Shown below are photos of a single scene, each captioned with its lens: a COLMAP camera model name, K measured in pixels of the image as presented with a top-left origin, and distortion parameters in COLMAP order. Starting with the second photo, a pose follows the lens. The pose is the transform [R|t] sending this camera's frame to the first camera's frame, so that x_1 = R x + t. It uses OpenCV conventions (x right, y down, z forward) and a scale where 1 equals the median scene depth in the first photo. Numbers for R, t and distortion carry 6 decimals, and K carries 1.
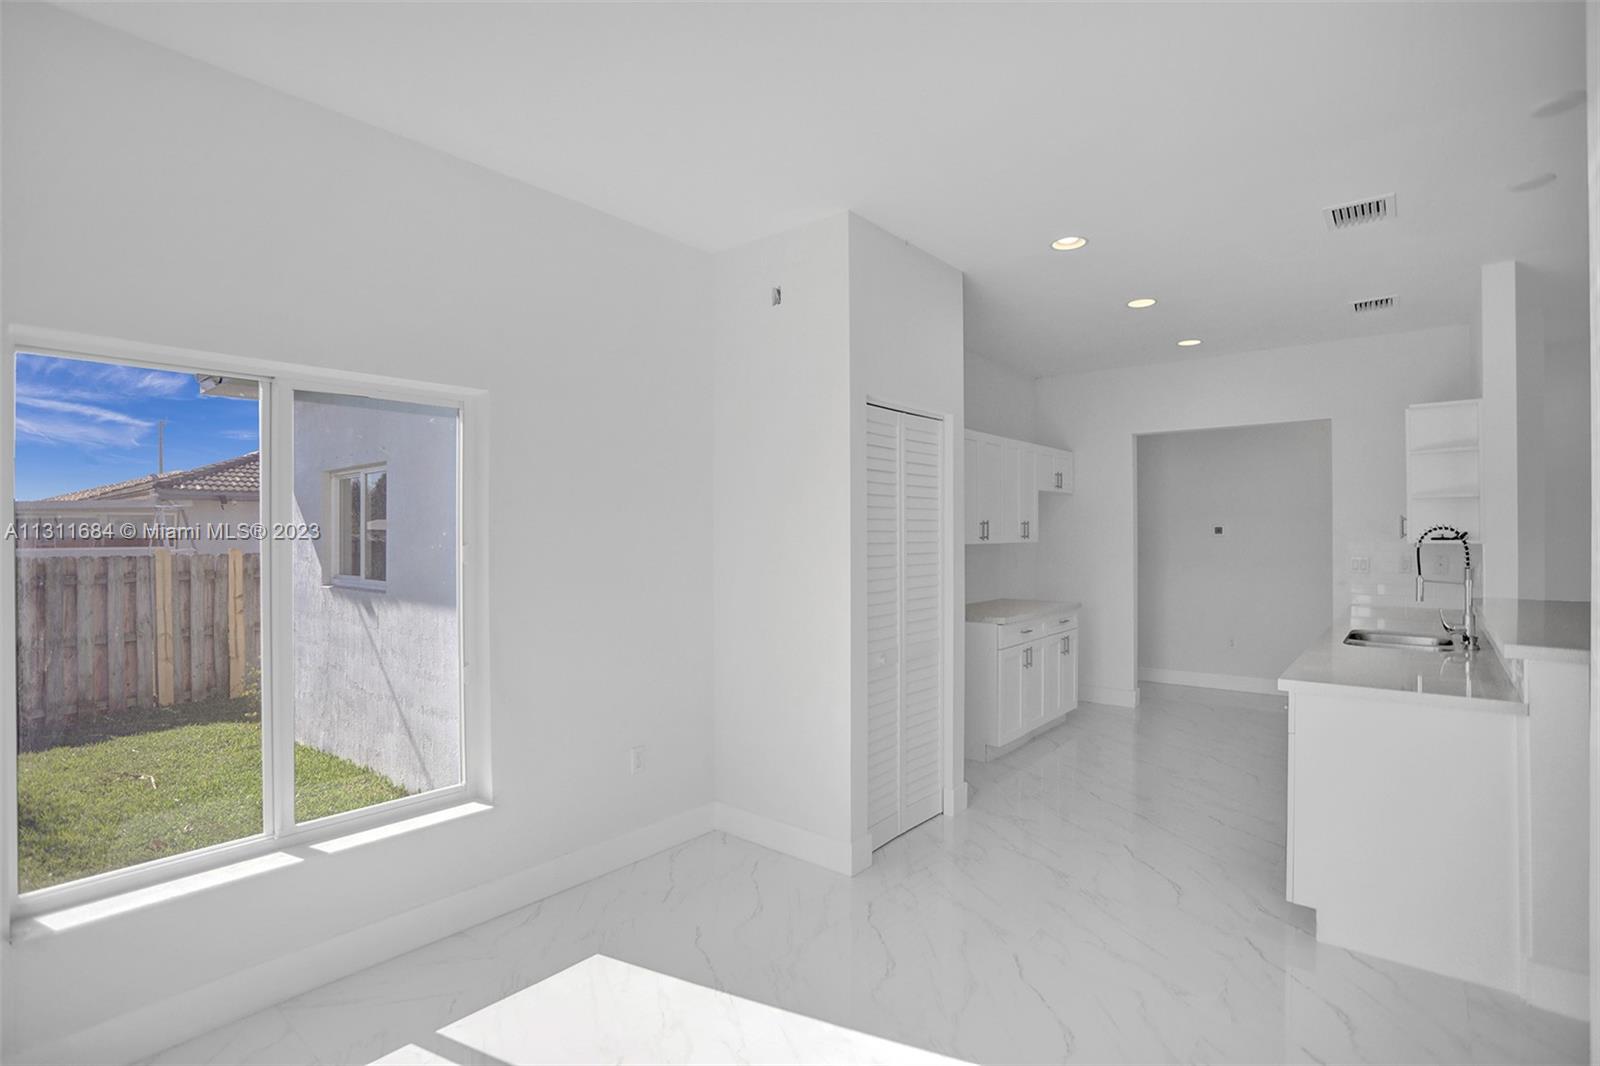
lens RADIAL K [[780.1, 0, 800.4], [0, 780.1, 534.7], [0, 0, 1]] dist [-0.057589, 0.027883]
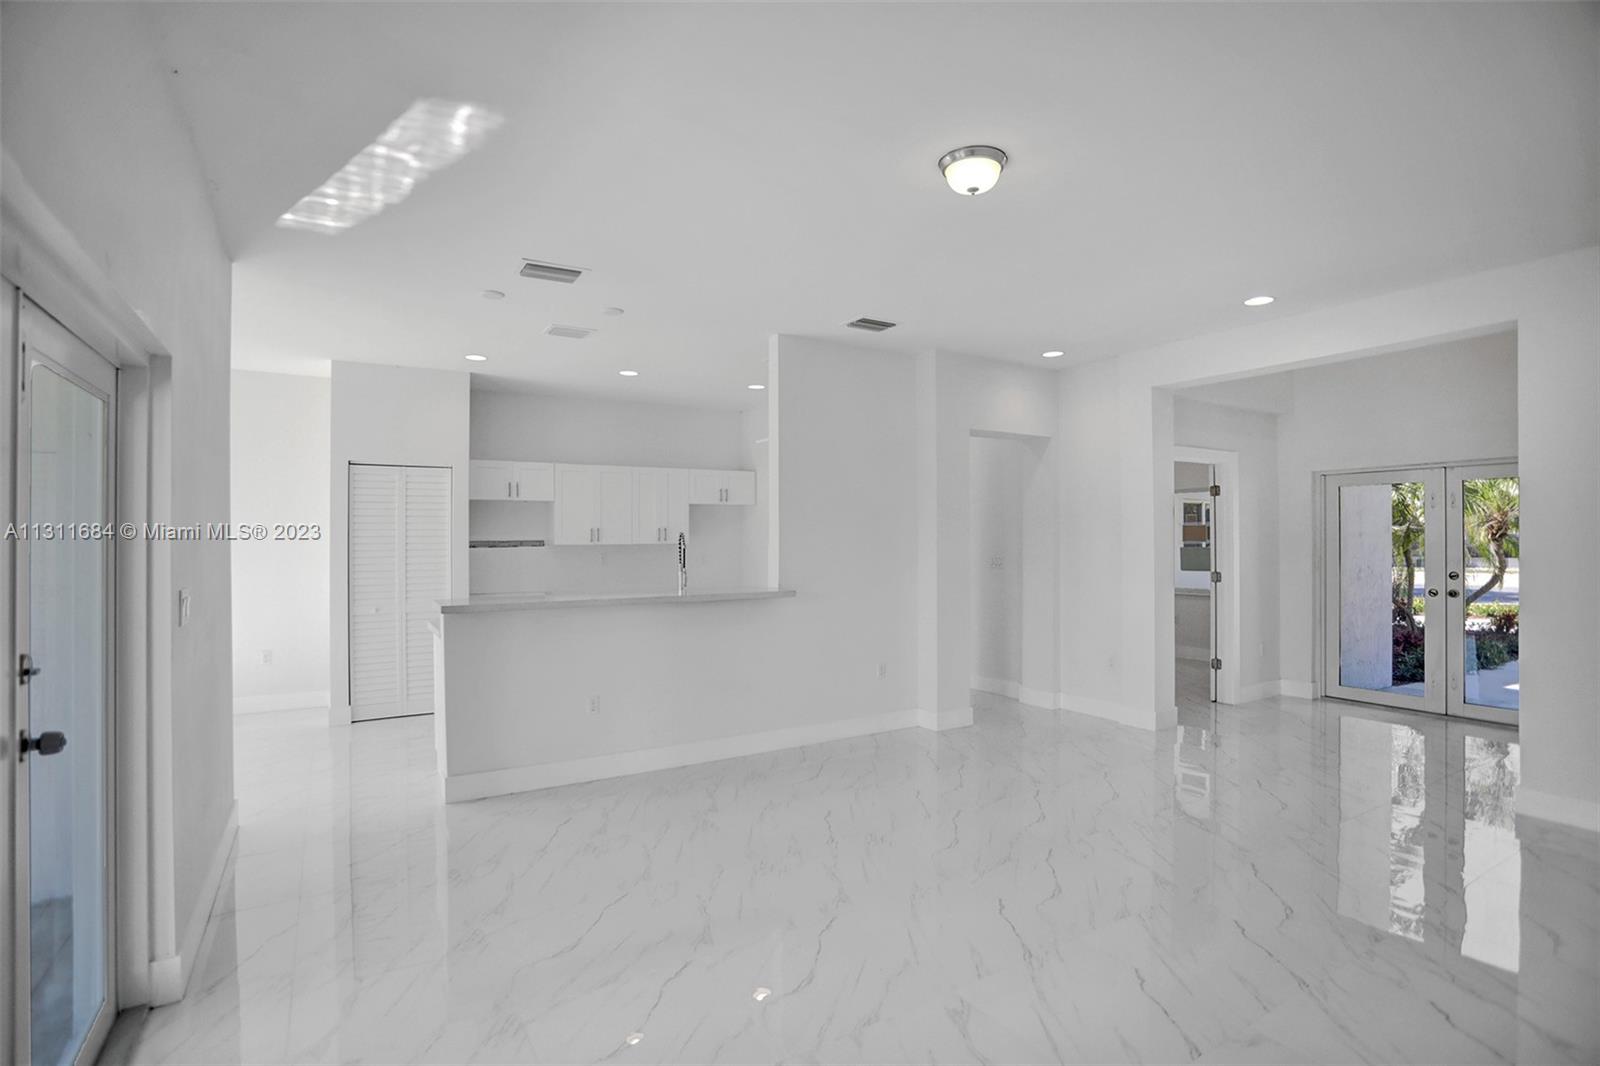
lens RADIAL K [[780.3, 0, 800.0], [0, 780.3, 533.0], [0, 0, 1]] dist [-0.060614, 0.028241]
pose [[0.945532, 0.000076, -0.325529, 1.116116], [-0.000802, 0.999997, -0.002096, -0.007032], [0.325528, 0.002243, 0.945530, -0.222666]]
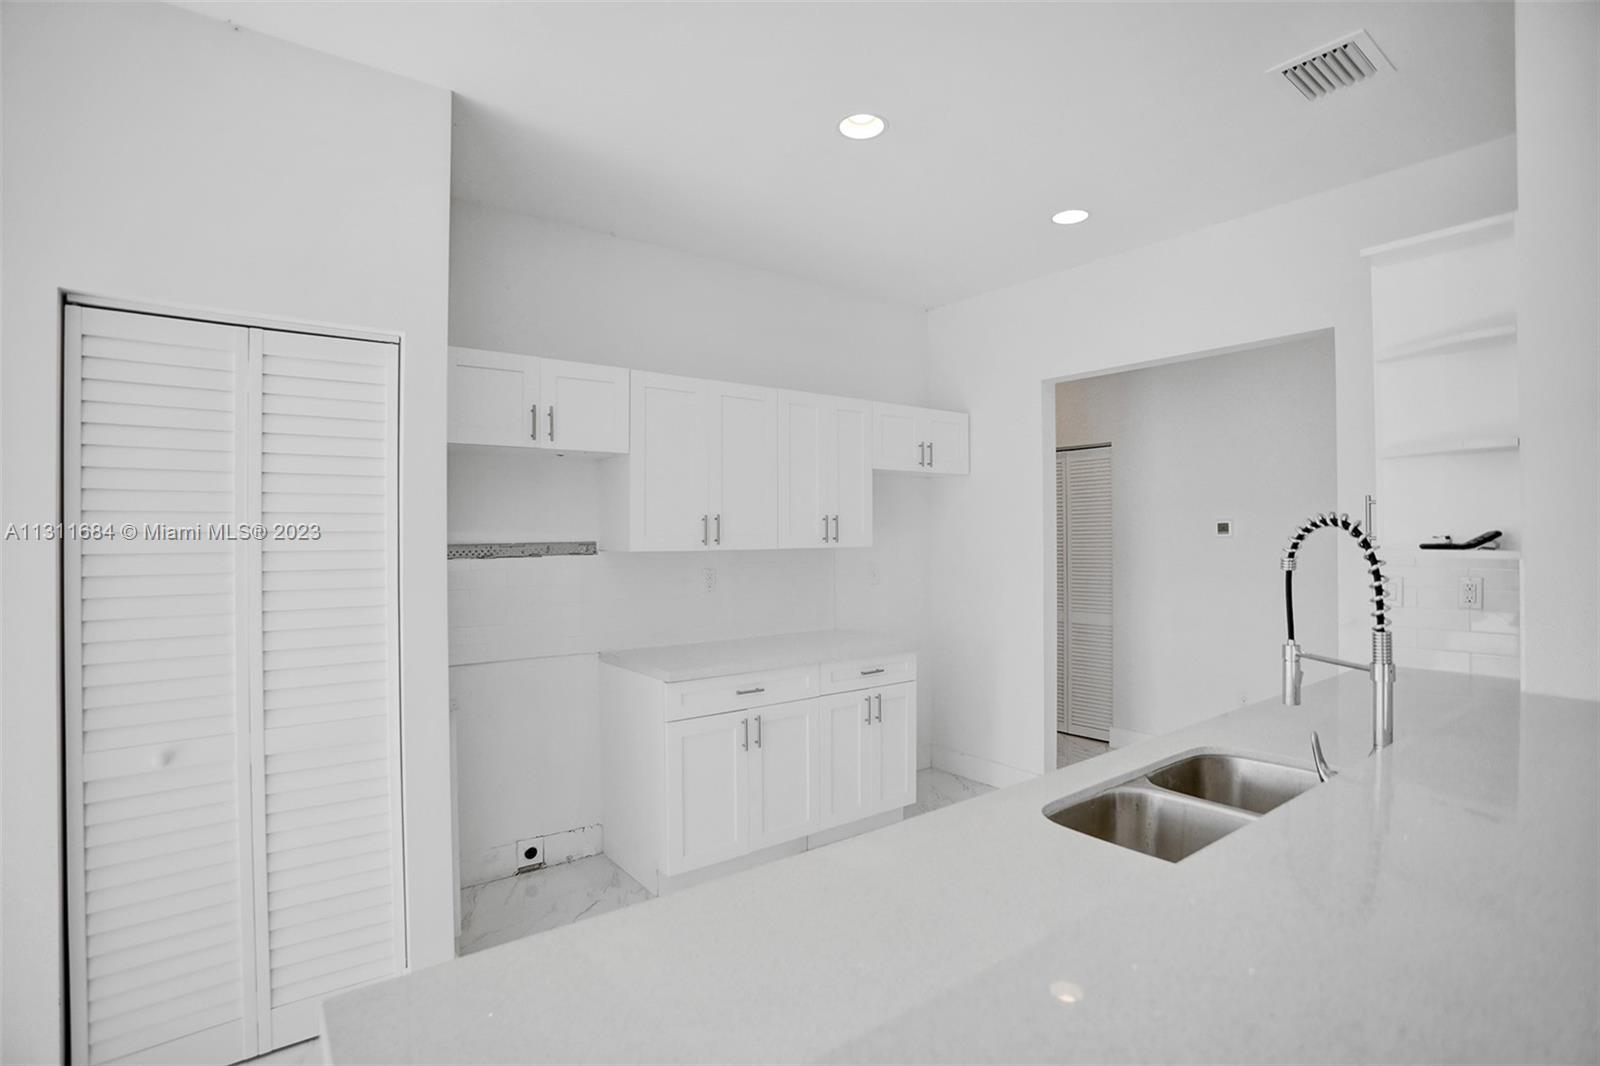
lens RADIAL K [[780.3, 0, 800.0], [0, 780.3, 533.0], [0, 0, 1]] dist [-0.060614, 0.028241]
pose [[0.972126, -0.002481, -0.234446, 0.493752], [0.002299, 0.999997, -0.001052, -0.002290], [0.234448, 0.000484, 0.972129, 0.409318]]
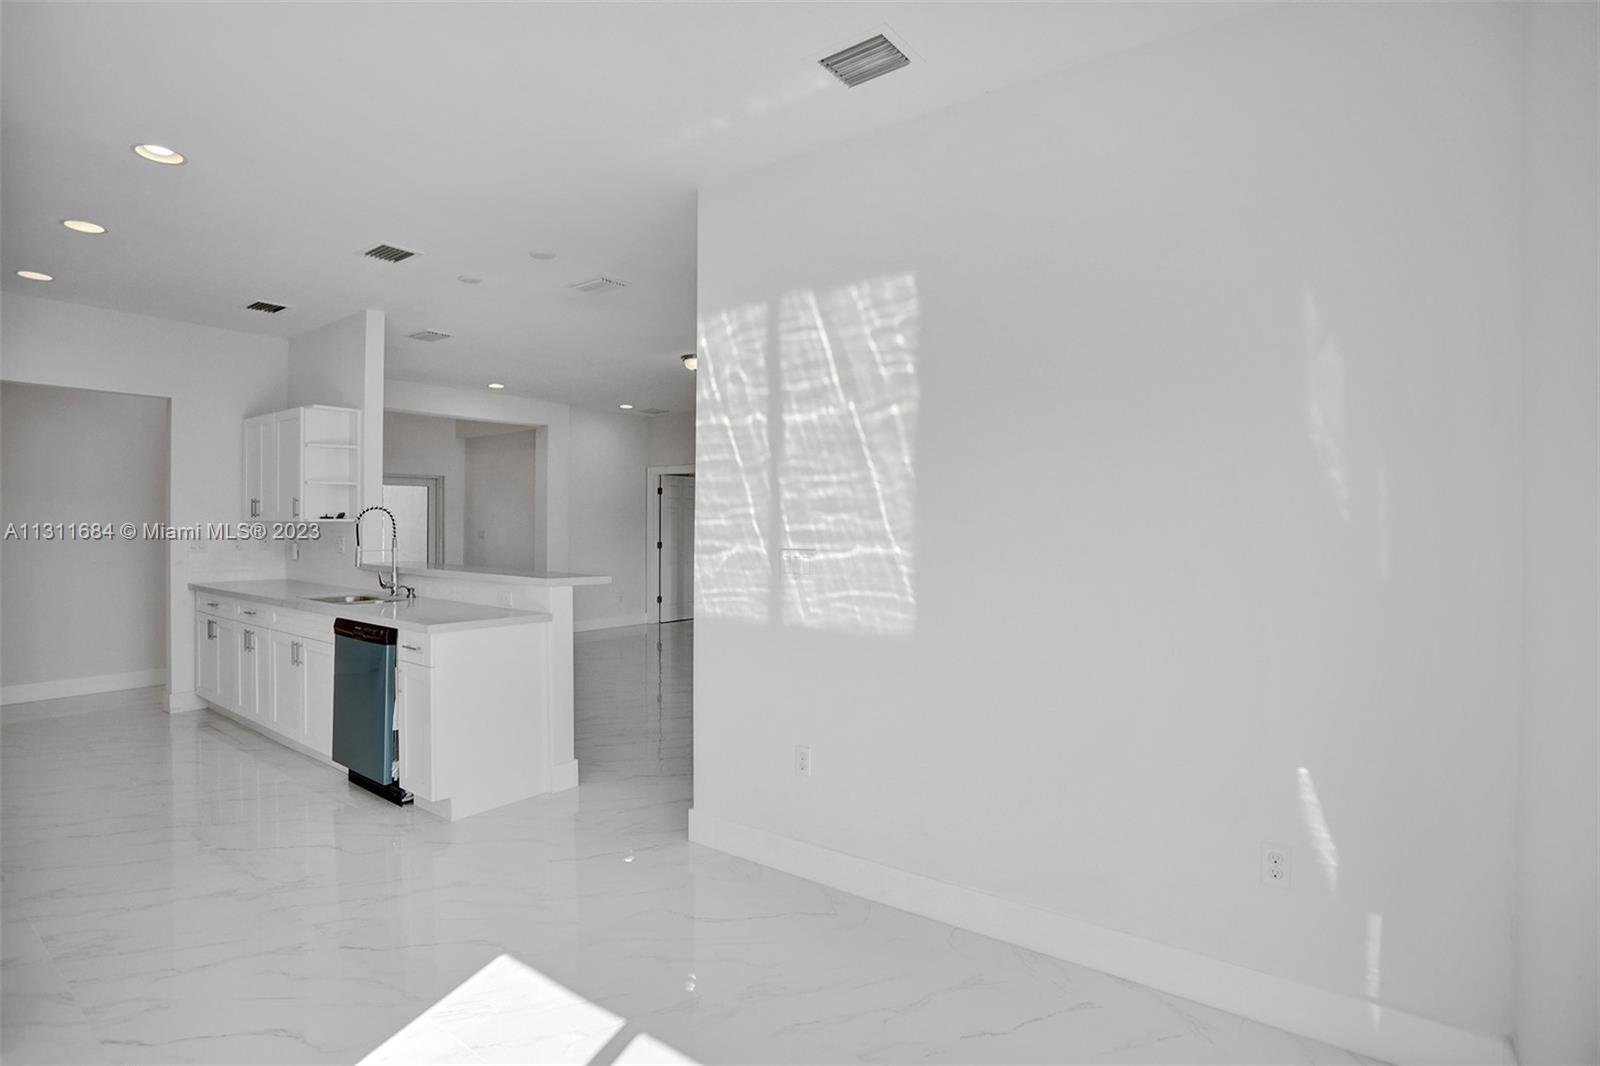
lens RADIAL K [[775.1, 0, 780.6], [0, 775.1, 520.5], [0, 0, 1]] dist [-0.061353, 0.027399]
pose [[-0.035004, 0.008450, 0.999351, -0.347895], [-0.003245, 0.999958, -0.008568, 0.015063], [-0.999382, -0.003543, -0.034975, 0.261087]]
